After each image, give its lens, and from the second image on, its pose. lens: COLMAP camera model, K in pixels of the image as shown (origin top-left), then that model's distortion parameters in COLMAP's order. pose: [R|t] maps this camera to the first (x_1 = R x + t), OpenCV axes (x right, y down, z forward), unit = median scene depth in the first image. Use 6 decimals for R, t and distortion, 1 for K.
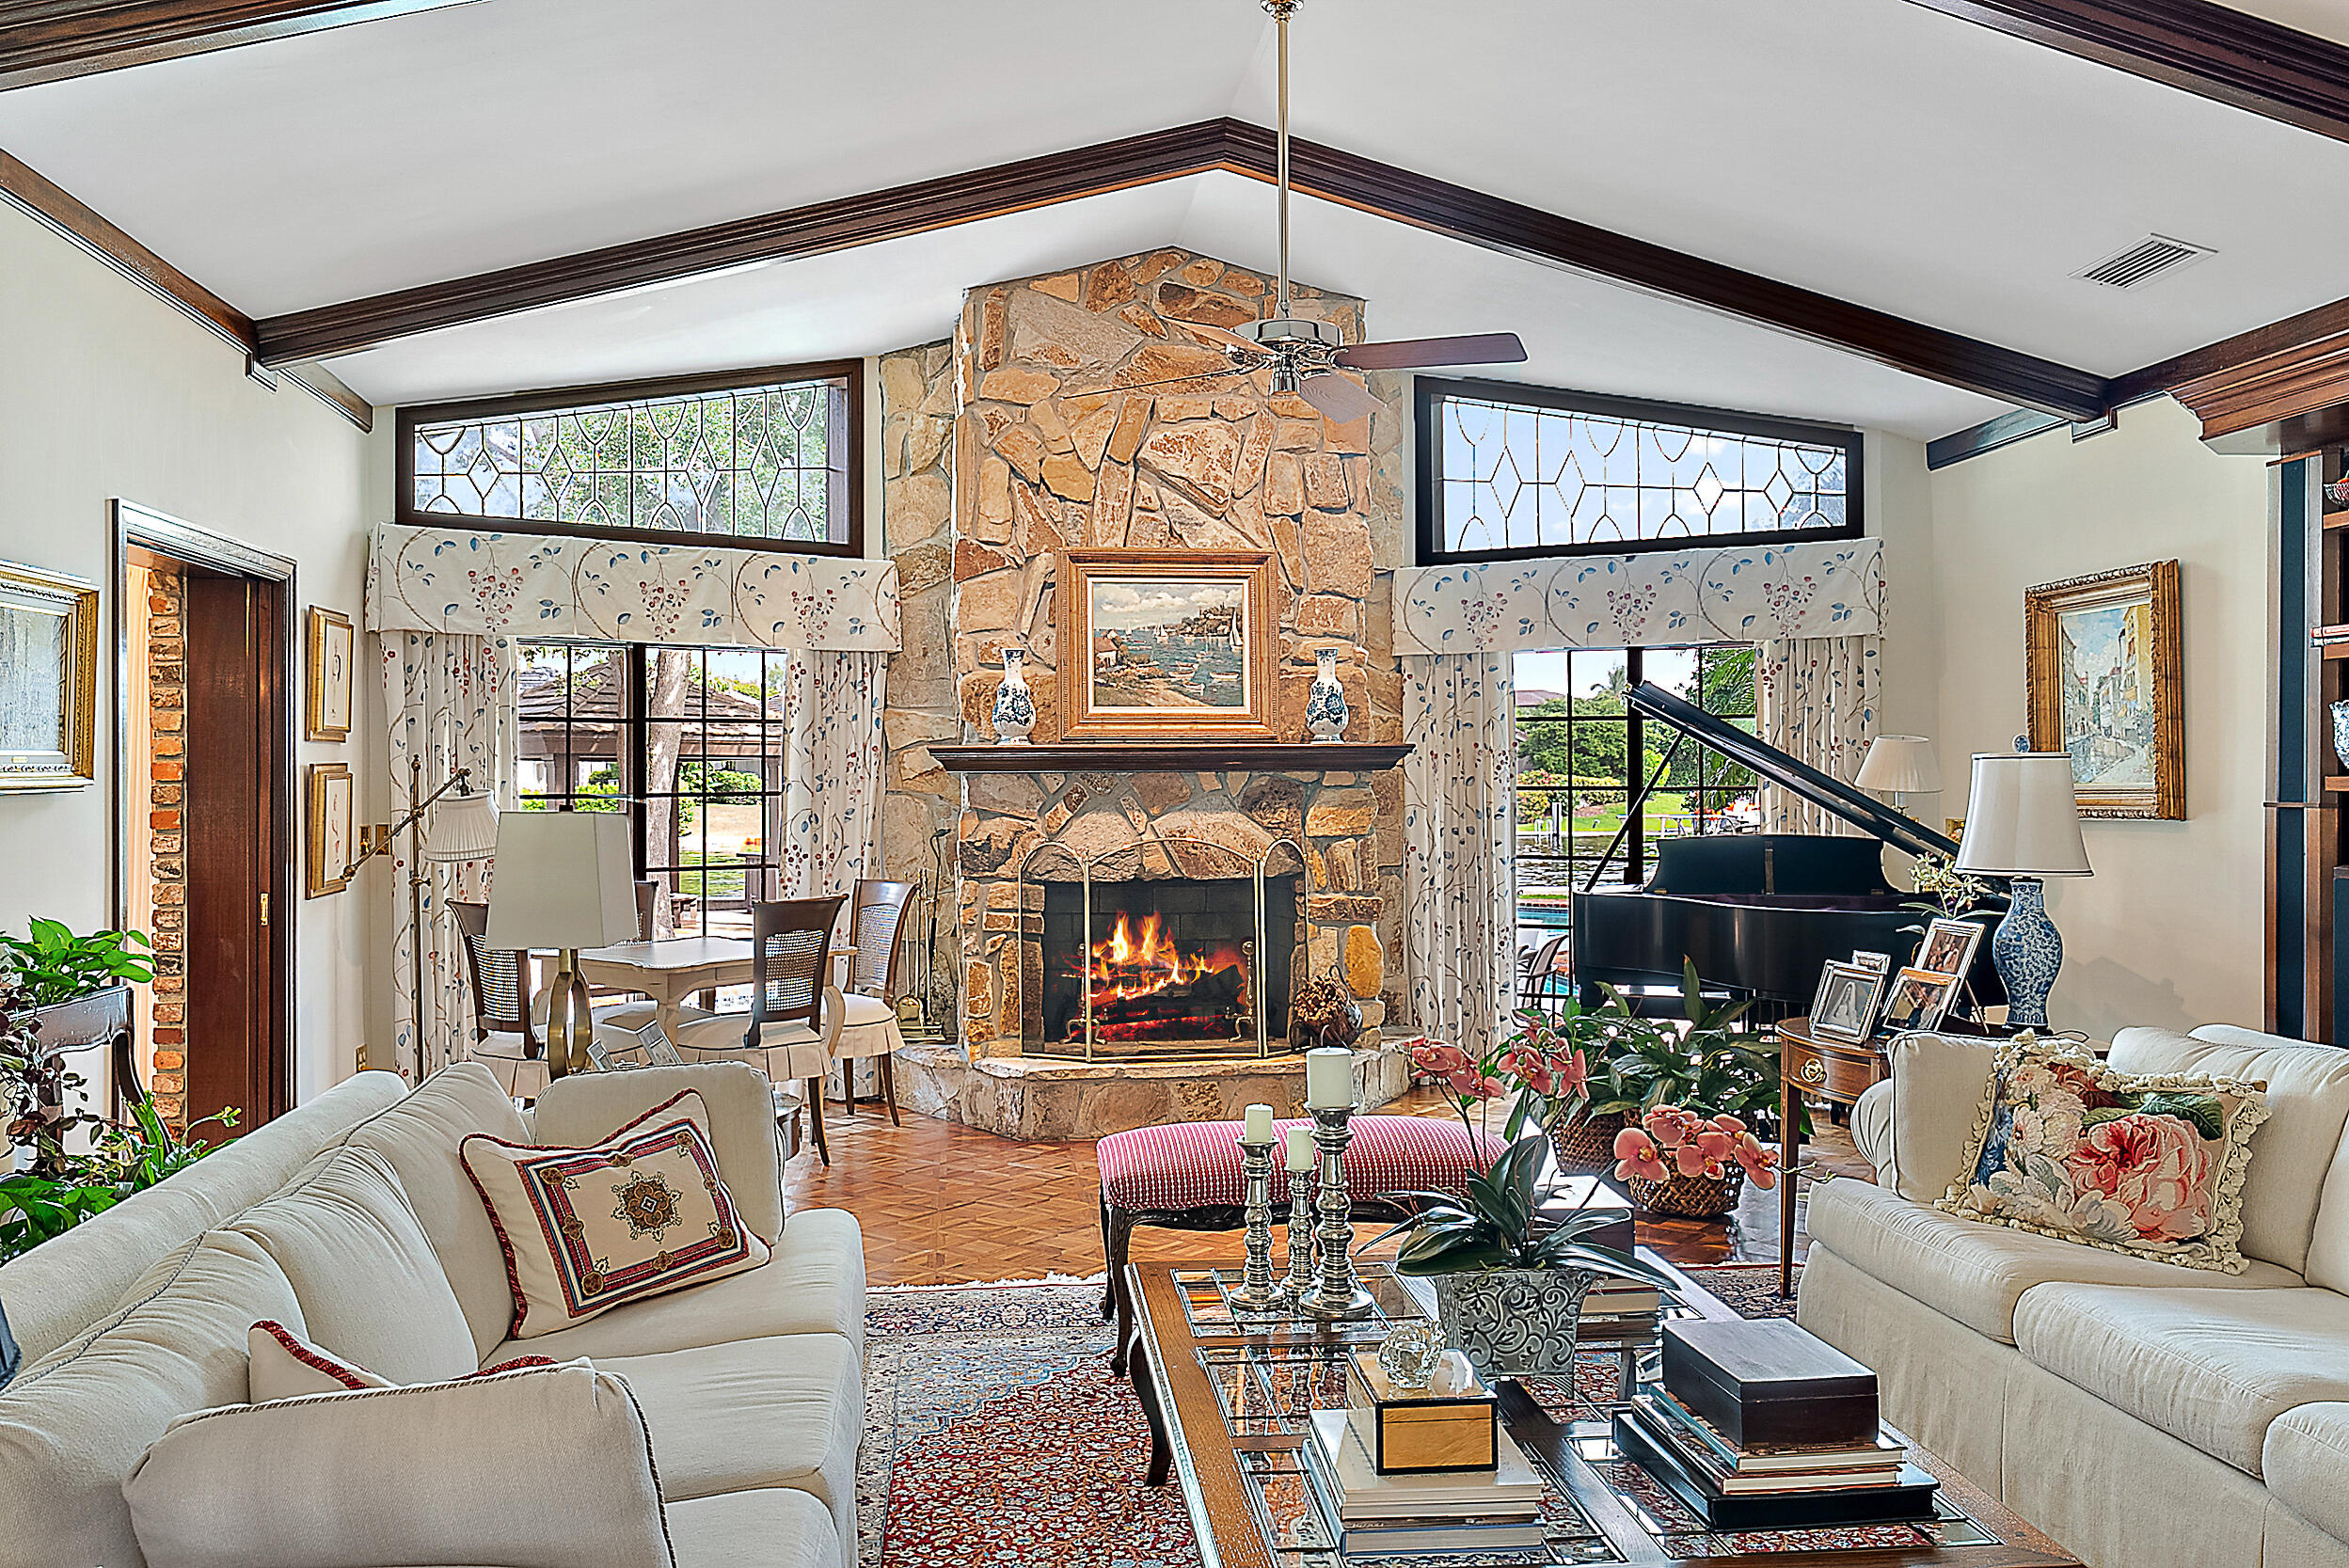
lens RADIAL K [[1838.2, 0, 1174.1], [0, 1838.2, 771.0], [0, 0, 1]] dist [0.006100, 0.002765]
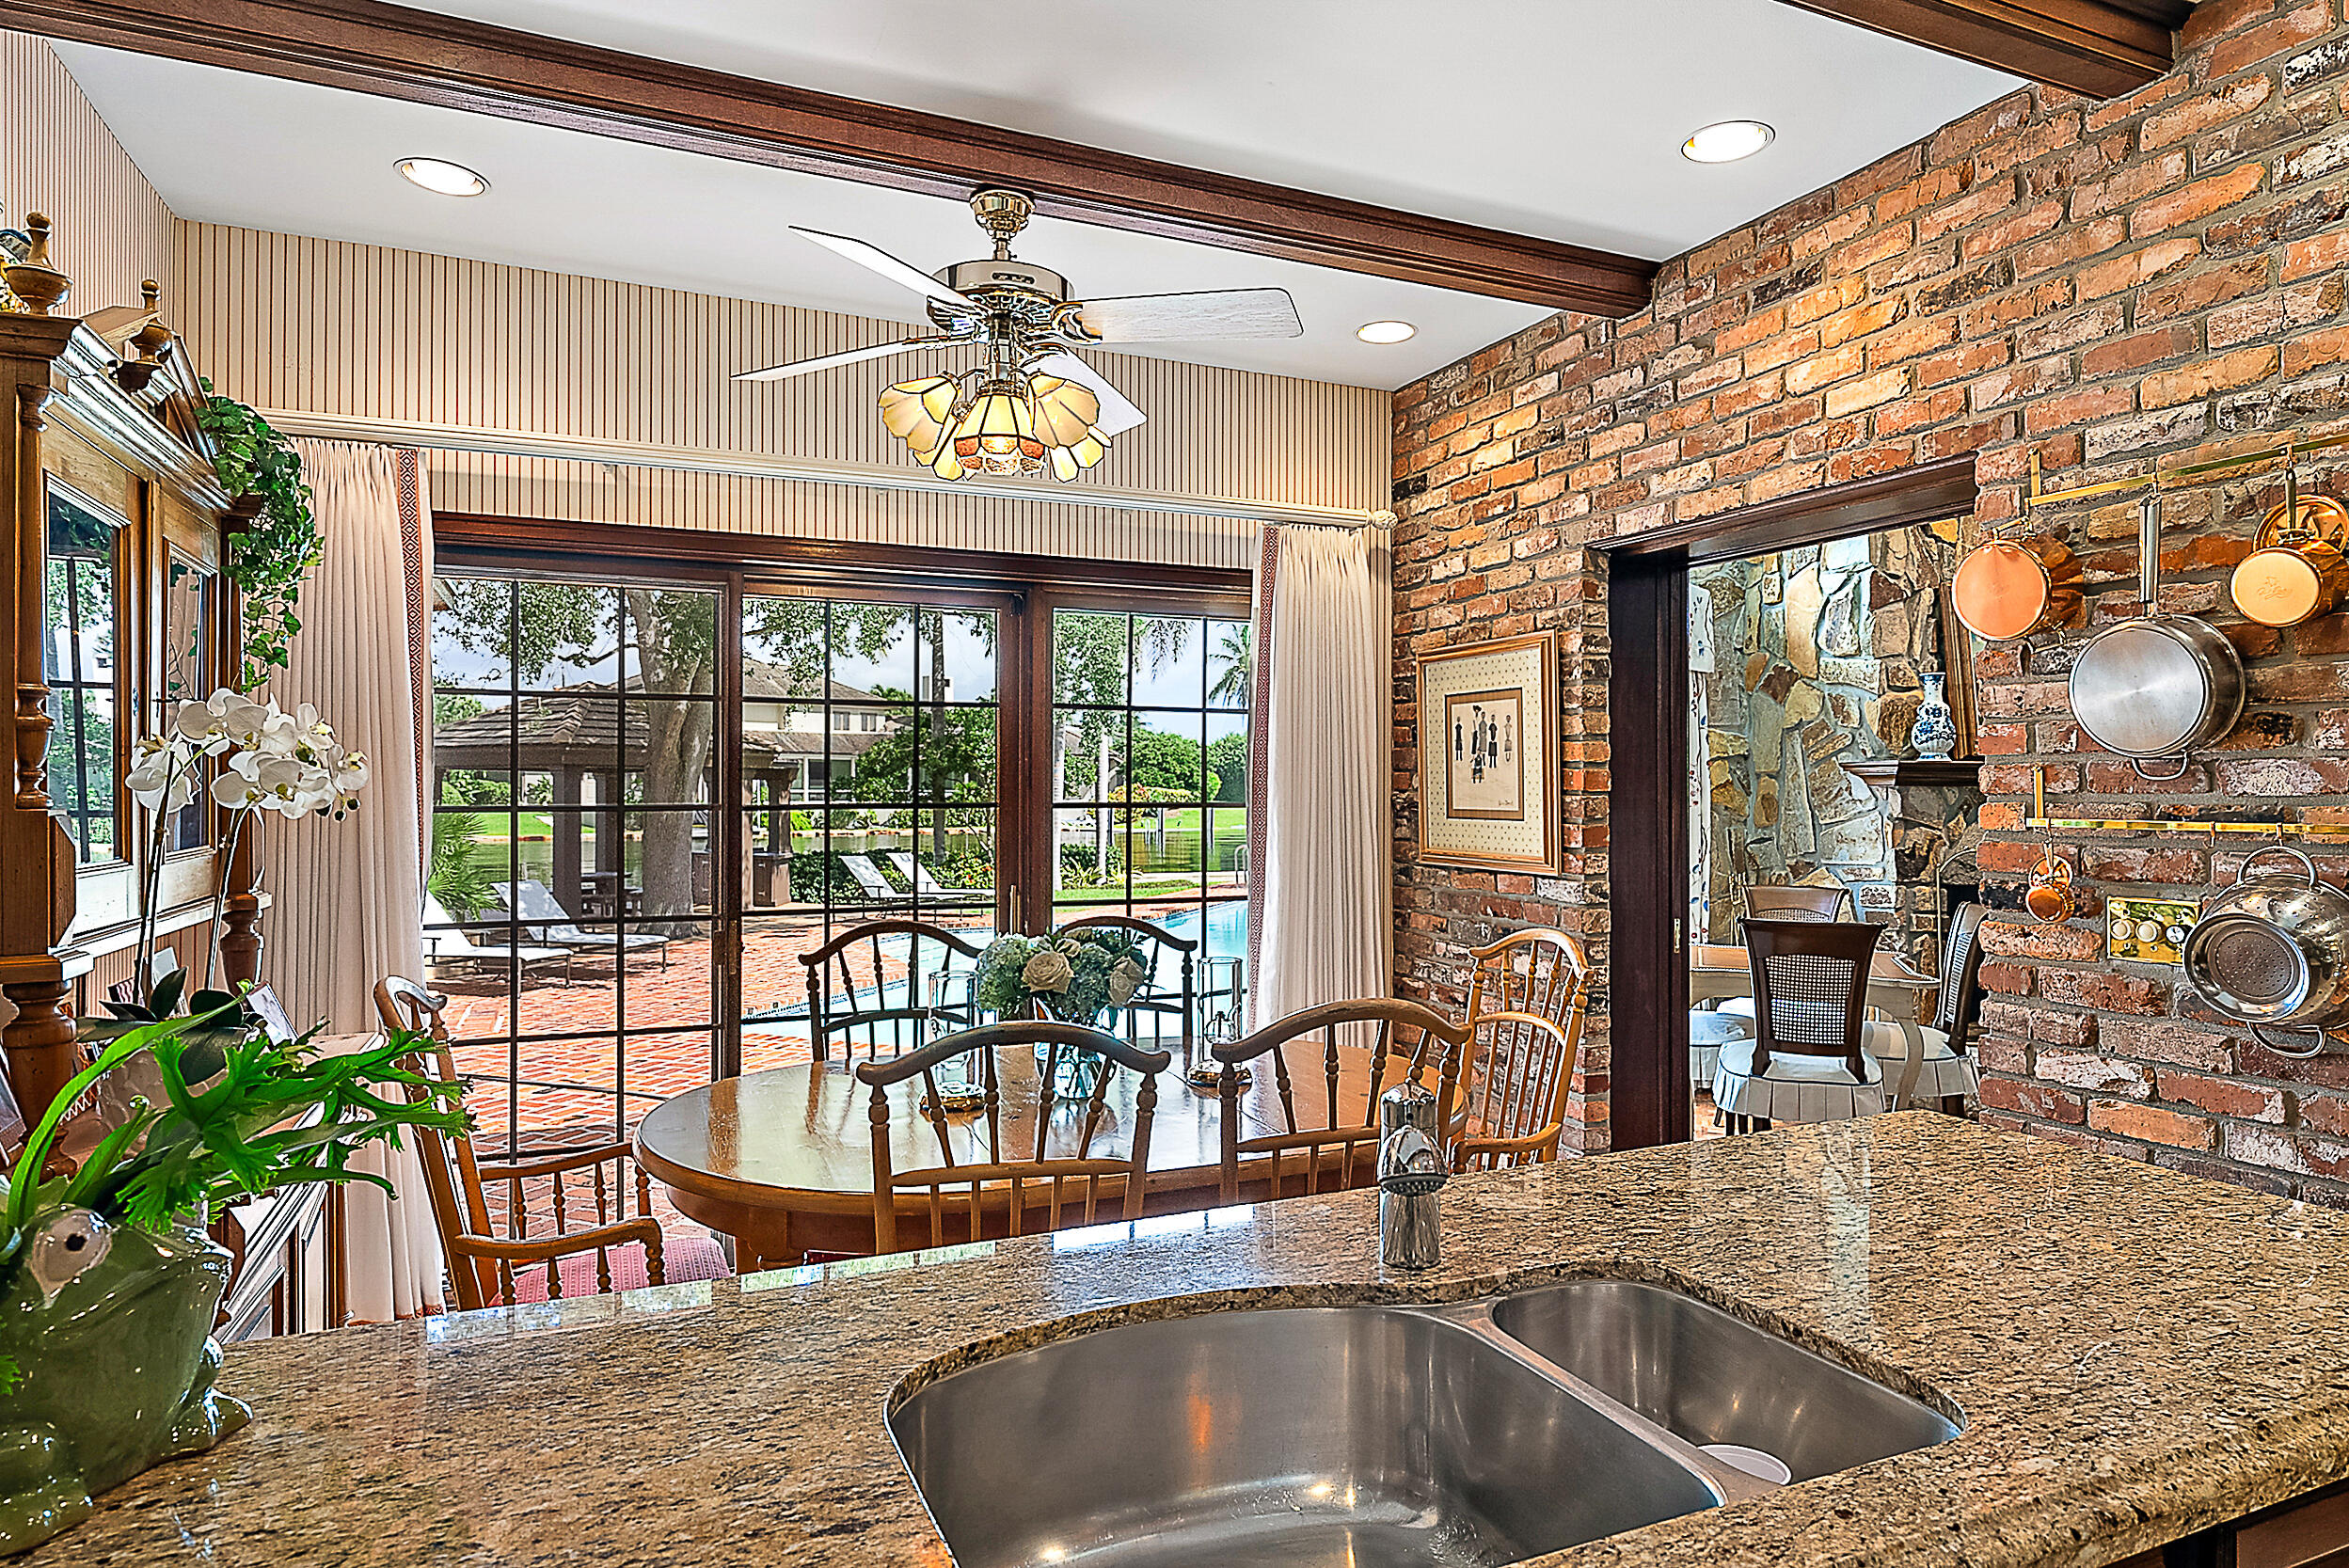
lens RADIAL K [[1344.9, 0, 1174.5], [0, 1344.9, 784.0], [0, 0, 1]] dist [0.000173, 0.001027]
pose [[0.957673, 0.006015, 0.287797, -0.754215], [-0.006131, 0.999981, -0.000498, 0.002631], [-0.287794, -0.001287, 0.957691, 0.365854]]
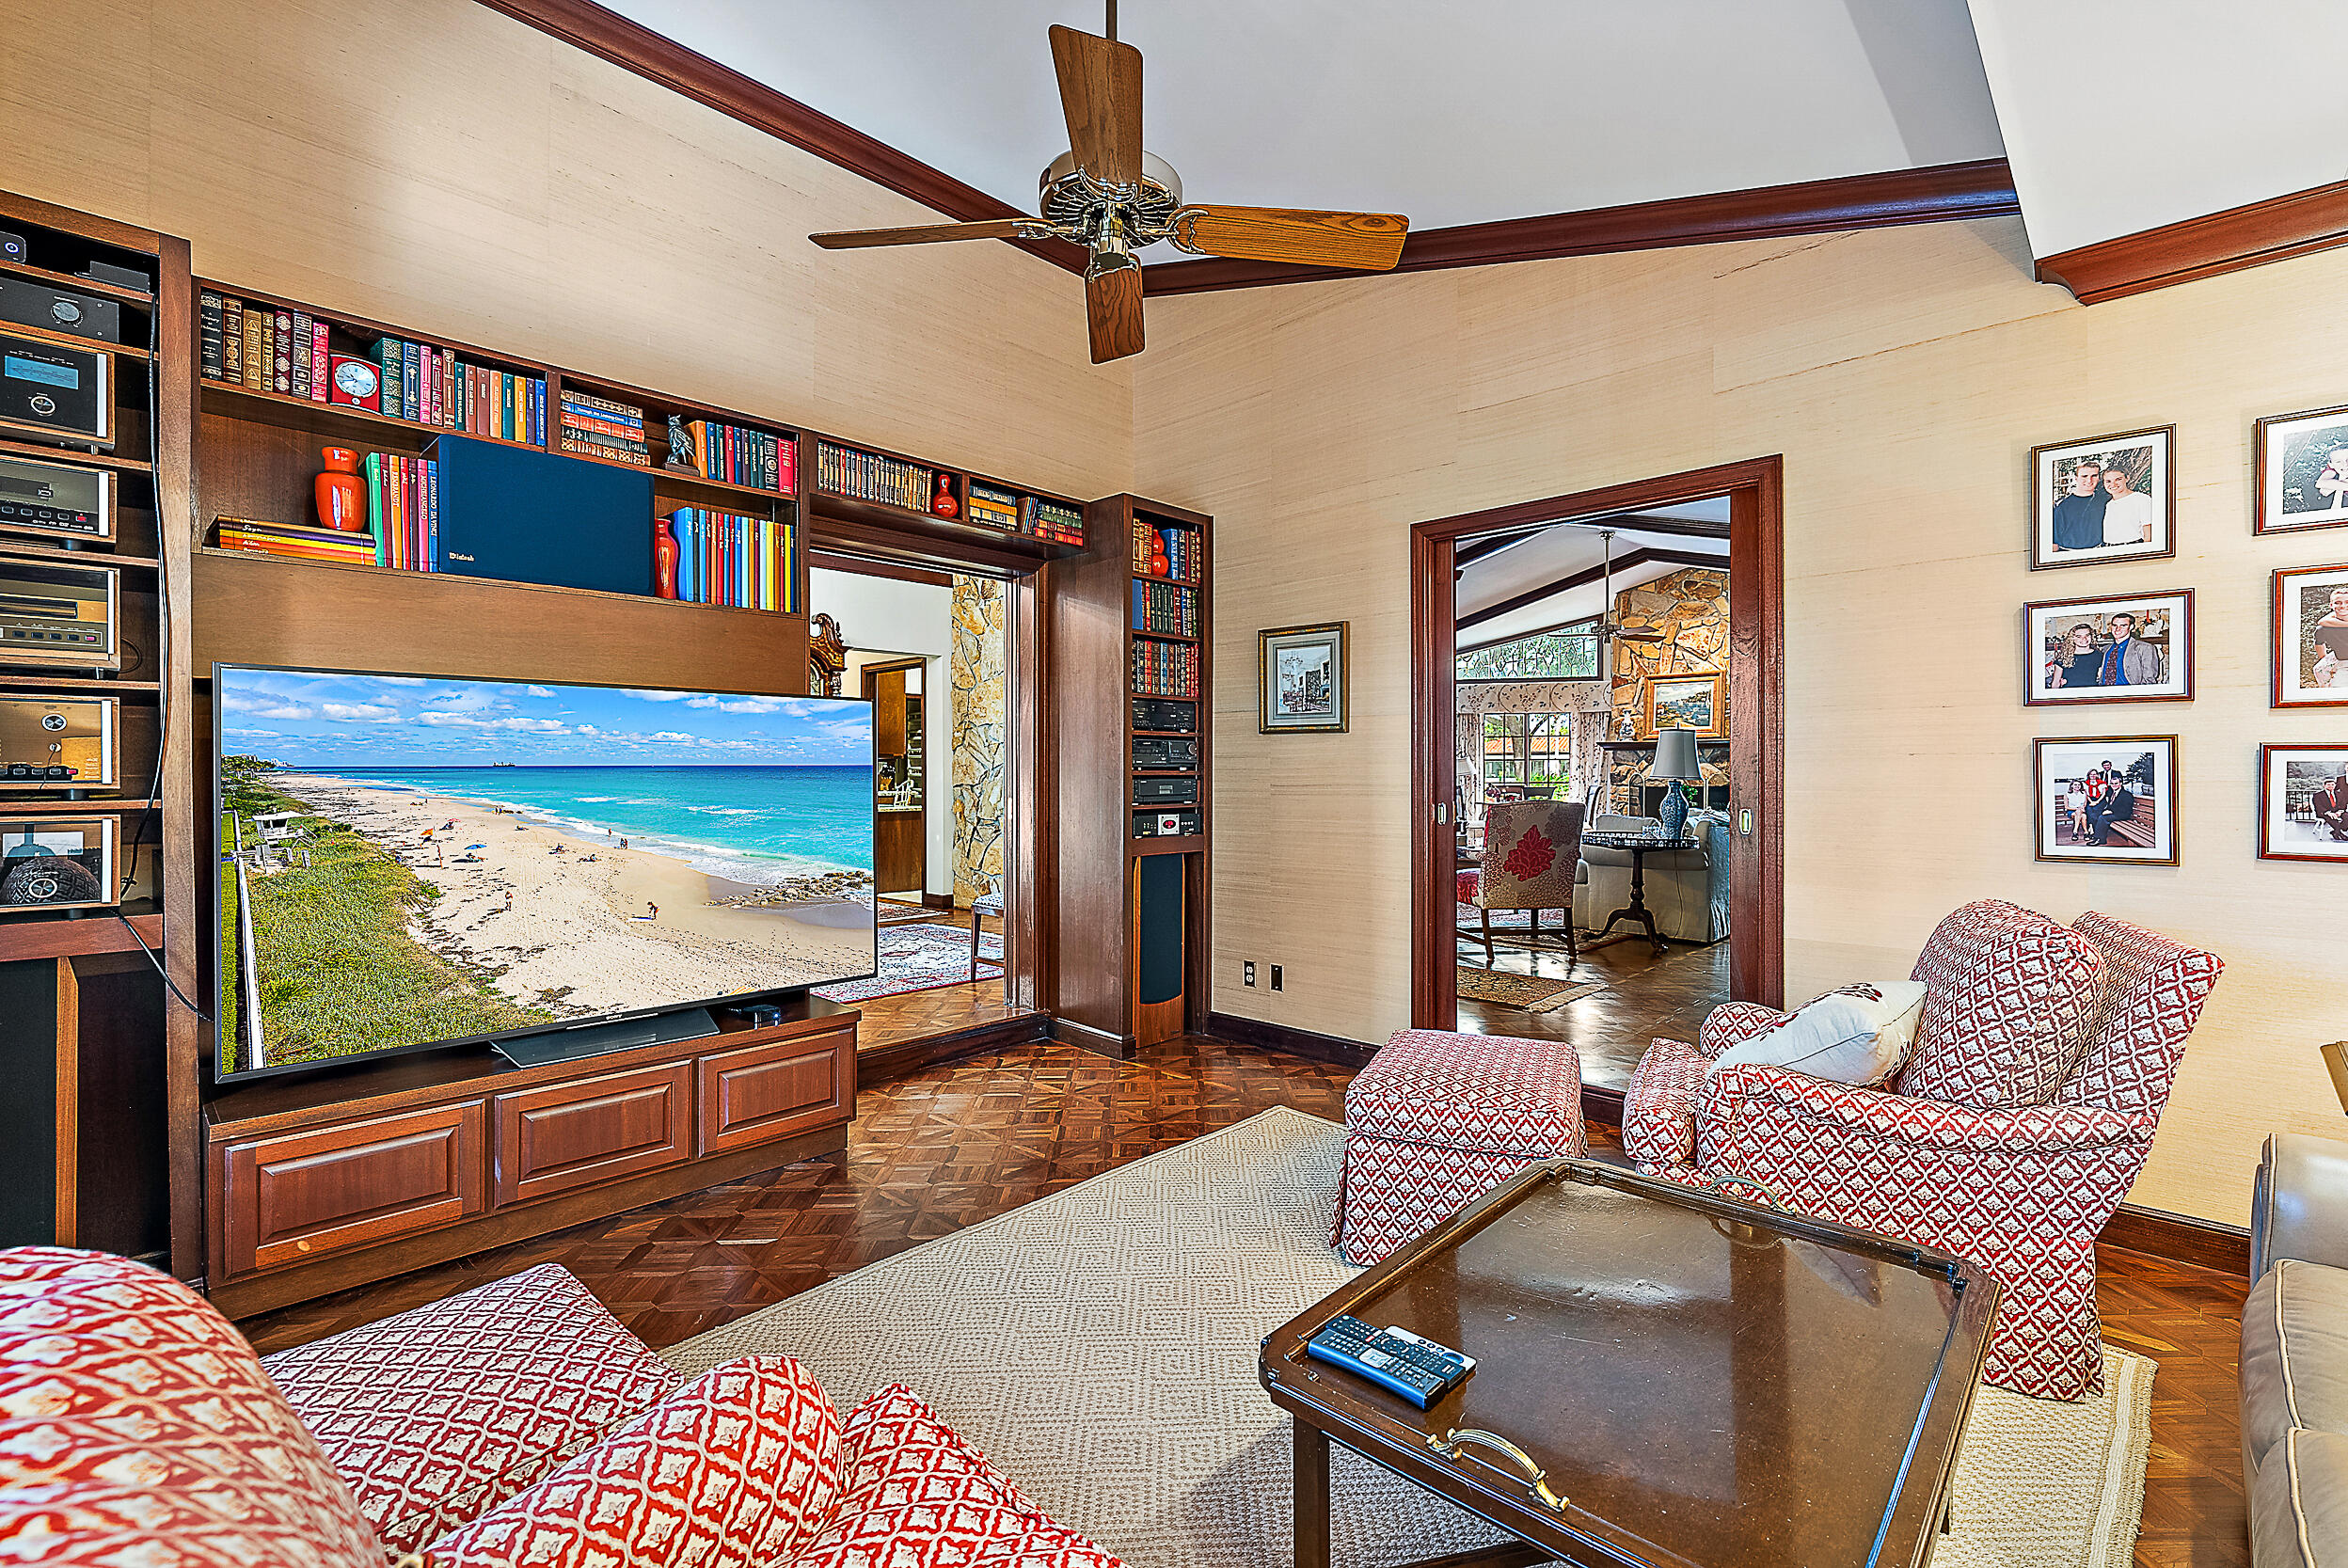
lens RADIAL K [[1038.2, 0, 1172.2], [0, 1038.2, 772.0], [0, 0, 1]] dist [0.001016, -0.000058]
pose [[0.633546, 0.001718, -0.773703, 0.778025], [0.001822, 0.999991, 0.003713, 0.029197], [0.773703, -0.003762, 0.633537, -0.689158]]
